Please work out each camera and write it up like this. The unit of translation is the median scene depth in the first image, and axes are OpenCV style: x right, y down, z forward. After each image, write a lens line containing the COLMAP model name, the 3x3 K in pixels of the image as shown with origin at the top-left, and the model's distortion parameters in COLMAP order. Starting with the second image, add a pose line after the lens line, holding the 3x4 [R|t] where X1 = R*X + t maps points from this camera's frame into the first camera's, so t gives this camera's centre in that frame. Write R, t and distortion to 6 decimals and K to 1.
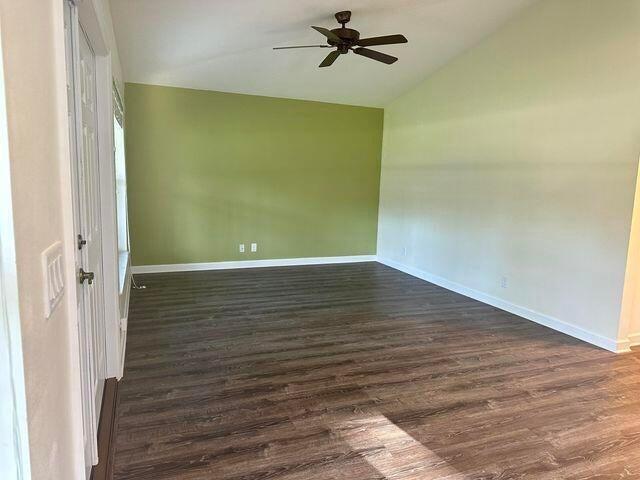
lens RADIAL K [[454.9, 0, 316.8], [0, 454.9, 239.0], [0, 0, 1]] dist [0.027228, -0.020162]
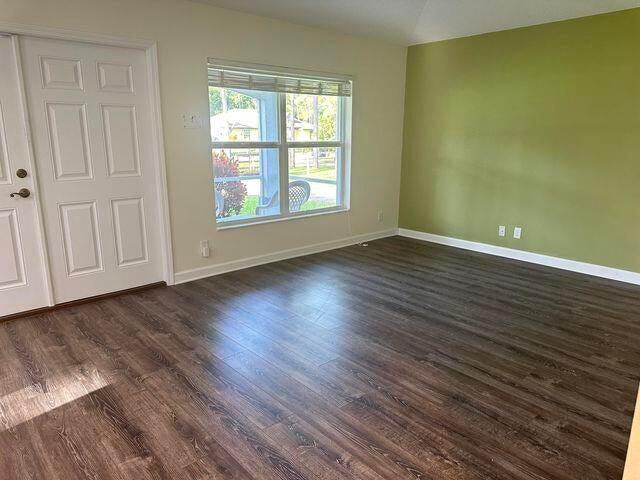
lens RADIAL K [[454.9, 0, 318.7], [0, 454.9, 241.2], [0, 0, 1]] dist [0.027228, -0.020162]
pose [[0.347860, 0.192133, -0.917648, 0.966995], [-0.127527, 0.979376, 0.156714, -0.097273], [0.928833, 0.062510, 0.365188, 0.904483]]
